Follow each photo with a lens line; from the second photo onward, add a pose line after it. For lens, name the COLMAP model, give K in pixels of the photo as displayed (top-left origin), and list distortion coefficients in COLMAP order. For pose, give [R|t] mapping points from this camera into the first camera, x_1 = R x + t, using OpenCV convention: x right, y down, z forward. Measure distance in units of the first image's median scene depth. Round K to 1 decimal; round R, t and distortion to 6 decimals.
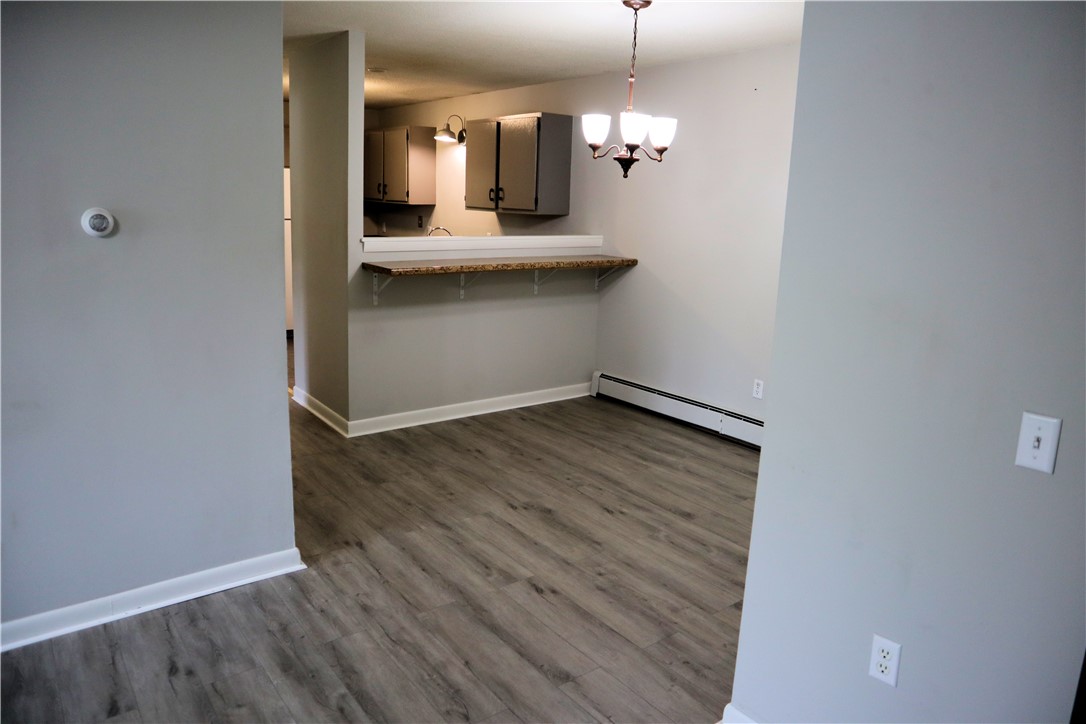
lens RADIAL K [[747.6, 0, 533.6], [0, 747.6, 343.4], [0, 0, 1]] dist [-0.120700, 0.069943]
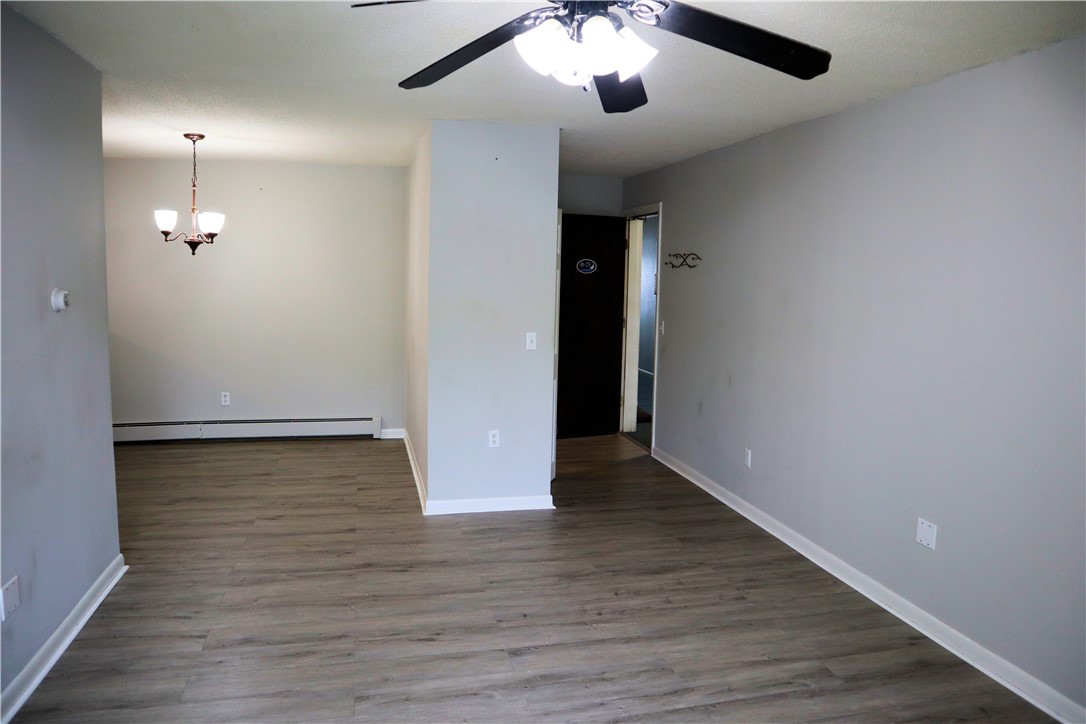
lens RADIAL K [[747.6, 0, 533.6], [0, 747.6, 343.4], [0, 0, 1]] dist [-0.120700, 0.069943]
pose [[0.413100, -0.120210, 0.902717, -1.071392], [0.180353, 0.982416, 0.048290, -0.005087], [-0.892648, 0.142859, 0.427516, -0.199142]]
